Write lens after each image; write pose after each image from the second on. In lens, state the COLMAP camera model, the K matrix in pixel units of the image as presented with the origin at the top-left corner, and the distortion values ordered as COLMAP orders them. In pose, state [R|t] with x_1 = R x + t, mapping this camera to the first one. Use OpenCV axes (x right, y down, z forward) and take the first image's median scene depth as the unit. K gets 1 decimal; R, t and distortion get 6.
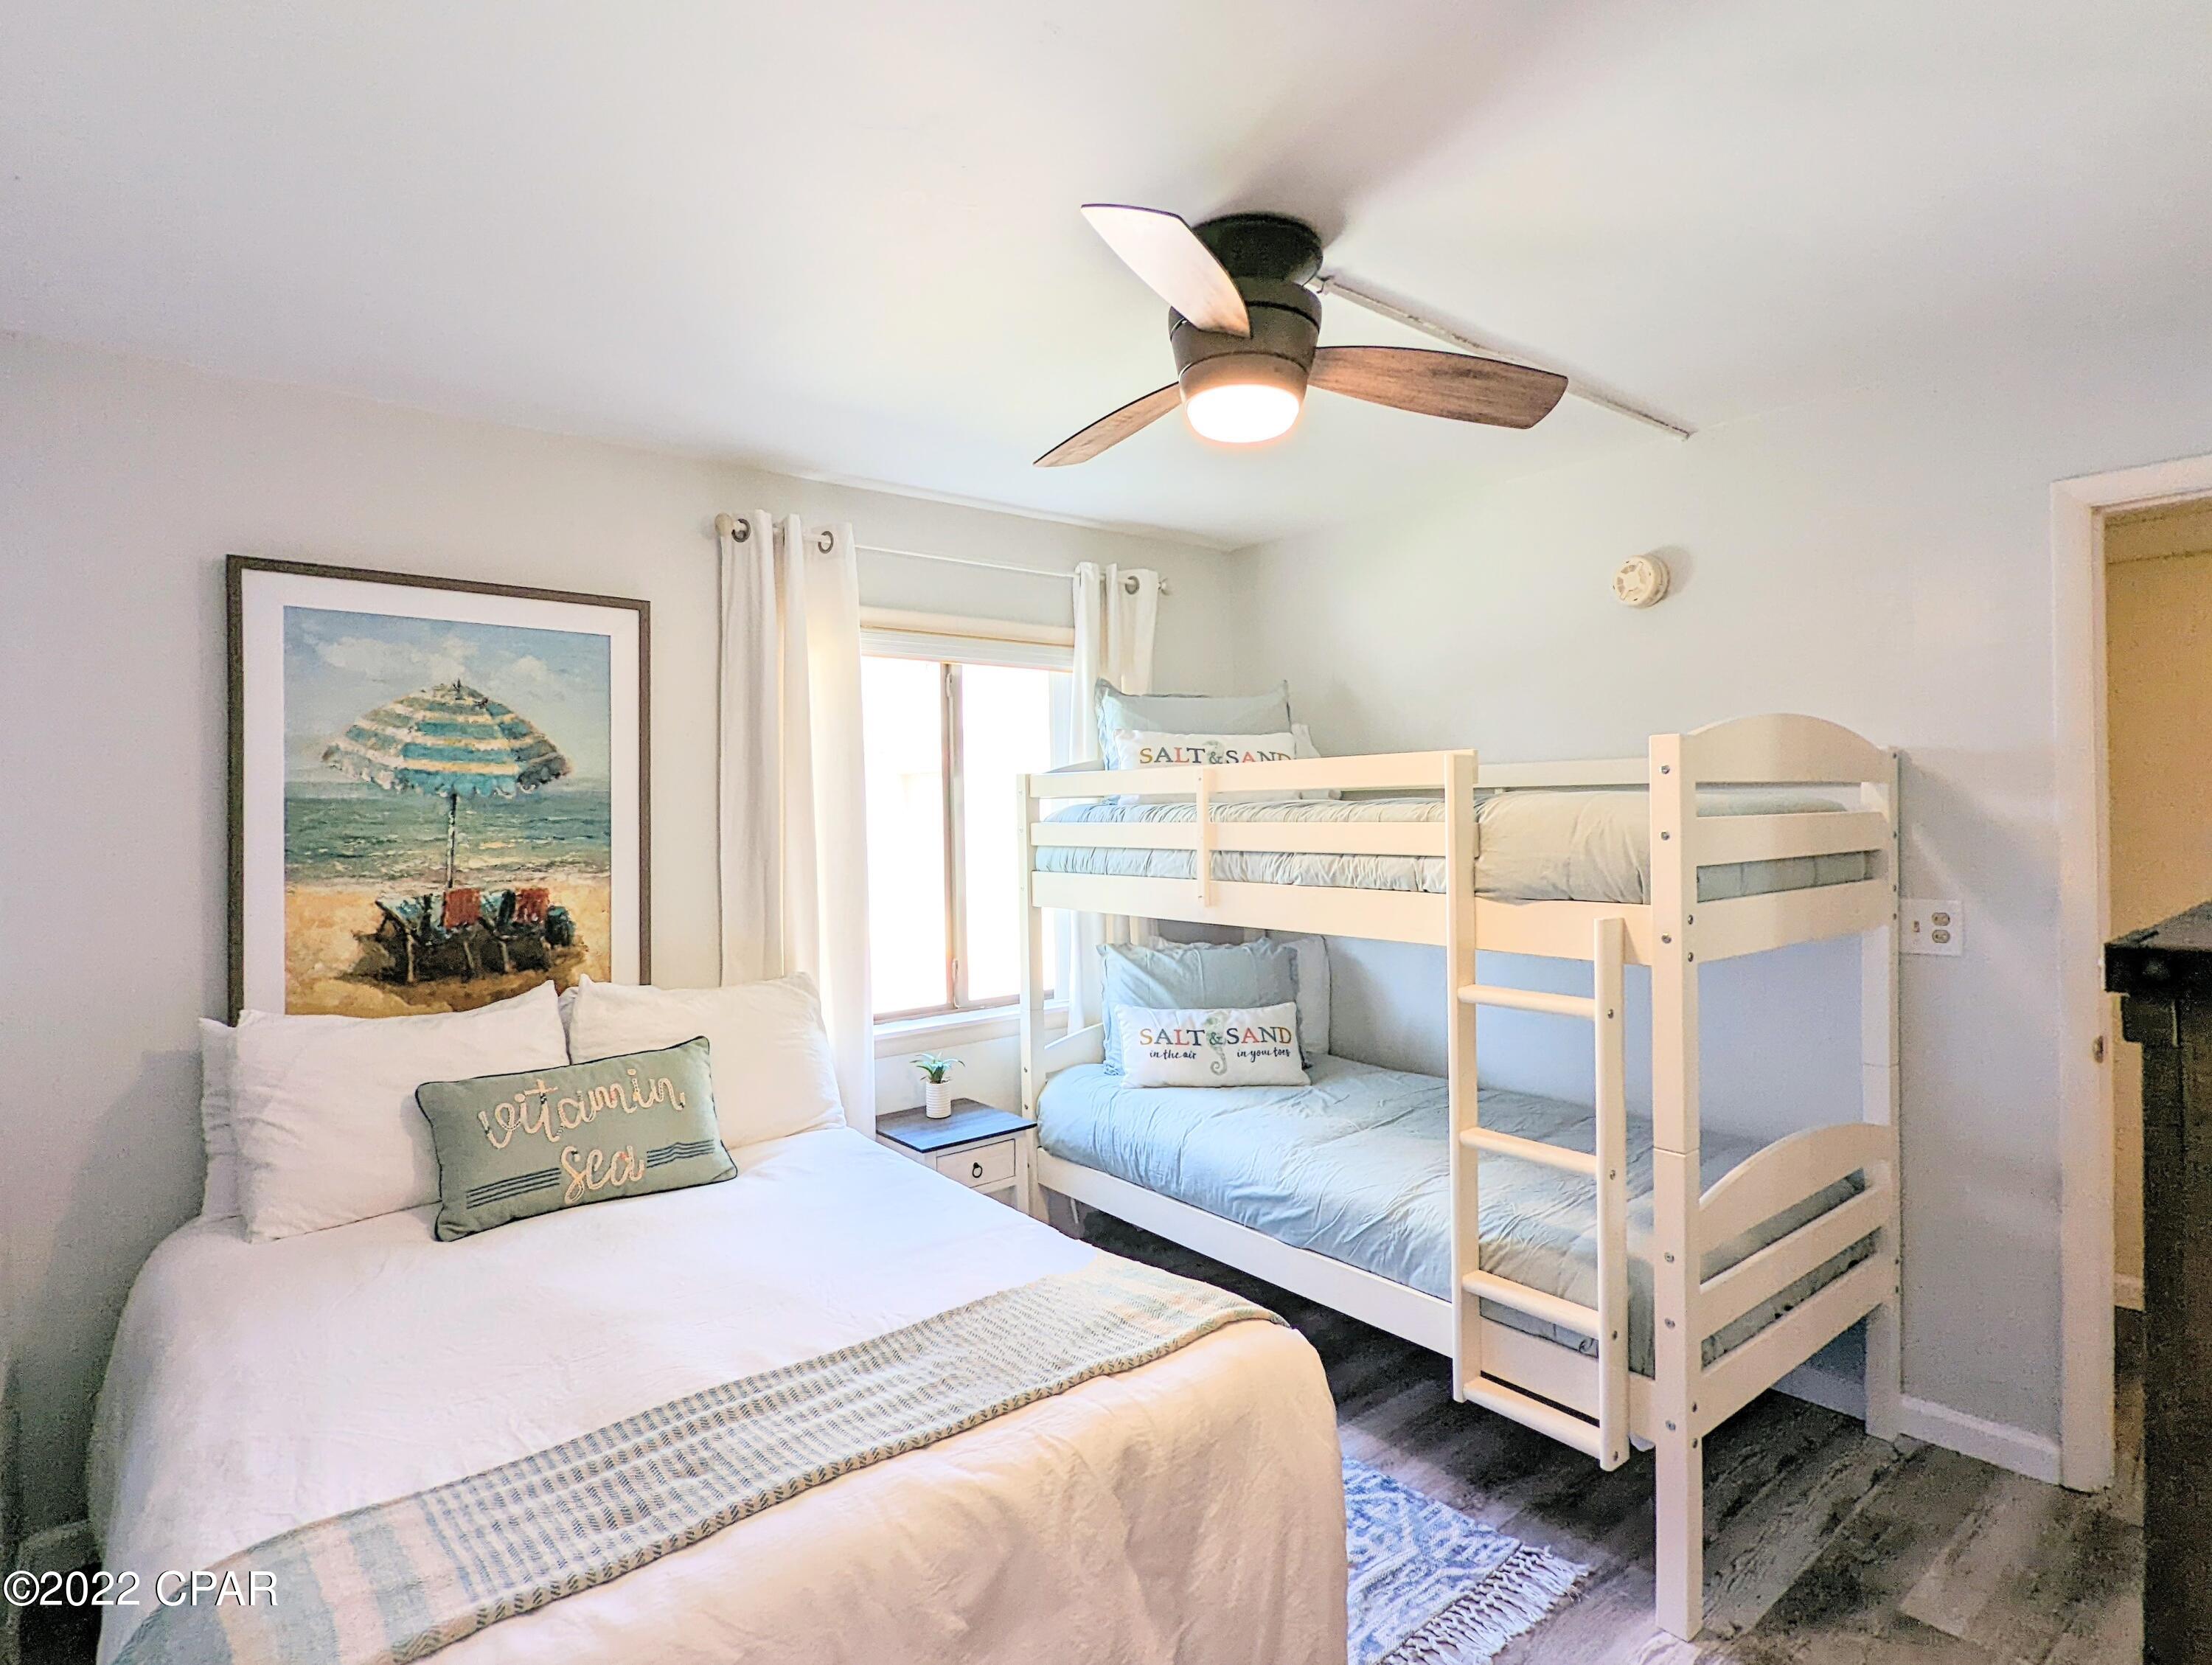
lens RADIAL K [[1153.9, 0, 1100.3], [0, 1153.9, 833.0], [0, 0, 1]] dist [-0.002718, -0.002381]
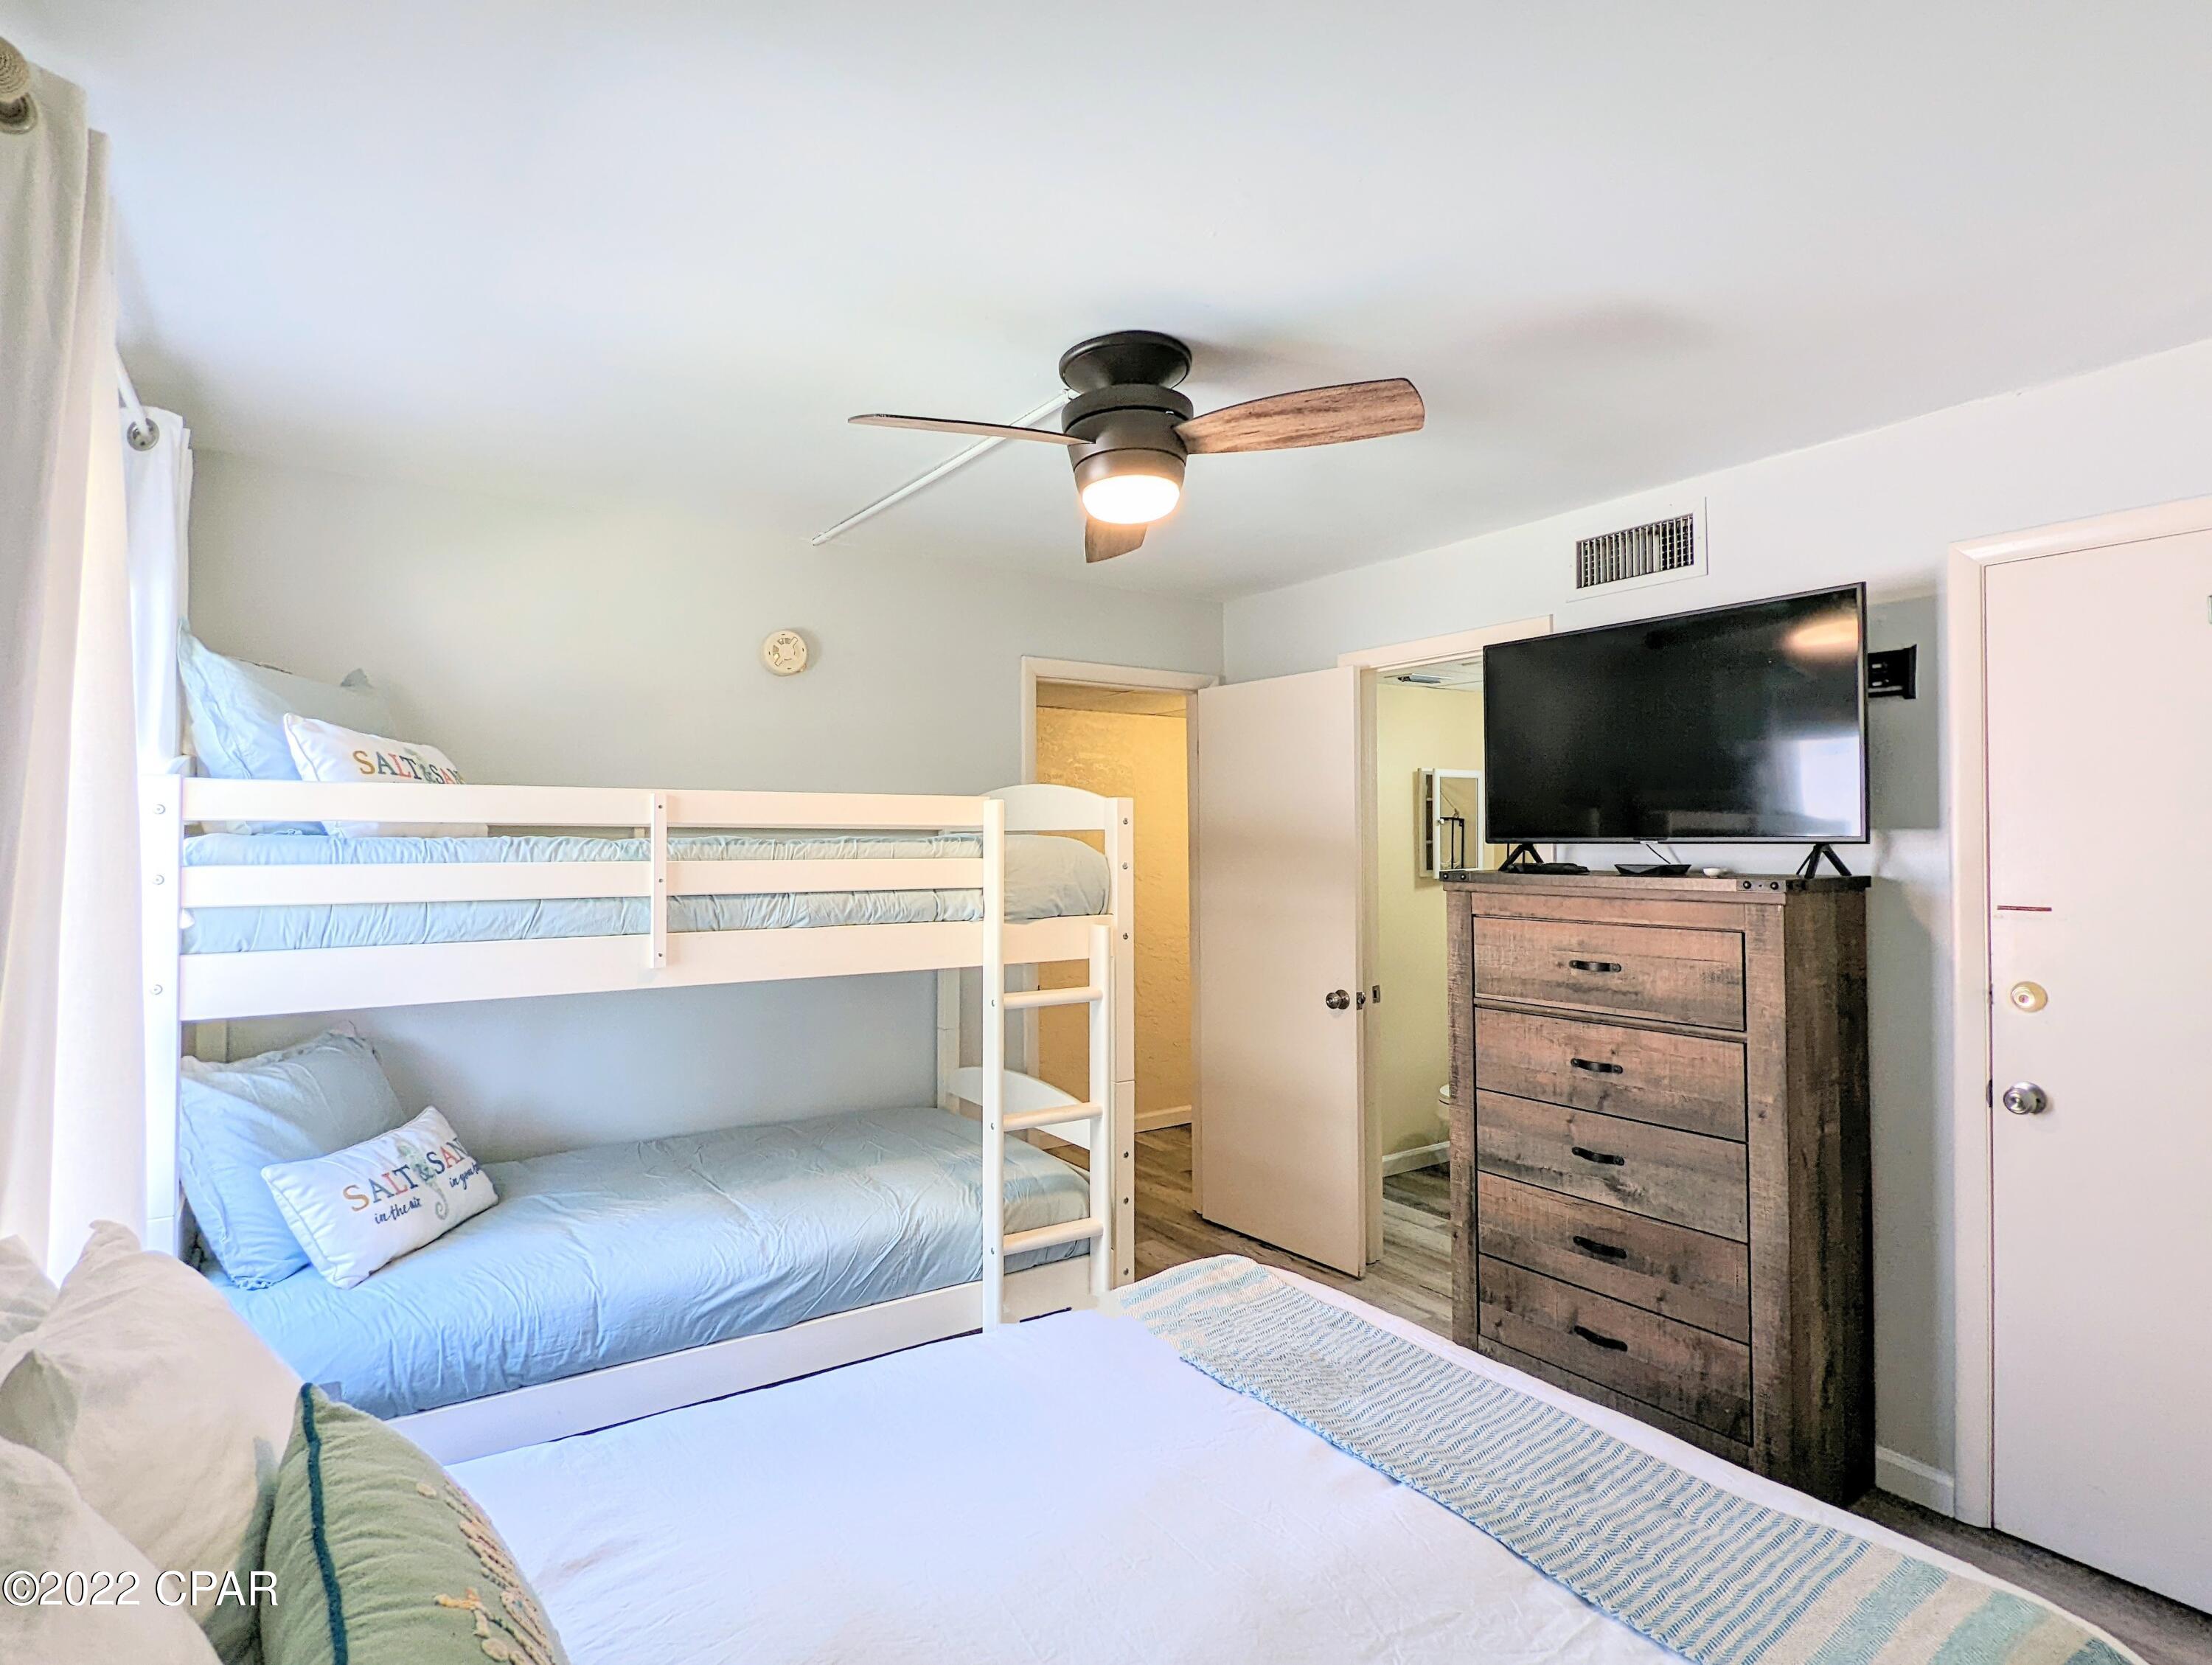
lens RADIAL K [[1153.9, 0, 1096.6], [0, 1153.9, 819.1], [0, 0, 1]] dist [-0.002718, -0.002381]
pose [[0.084676, 0.036272, 0.995748, -0.681782], [0.020522, 0.999062, -0.038138, -0.001689], [-0.996197, 0.023664, 0.083852, 0.628341]]
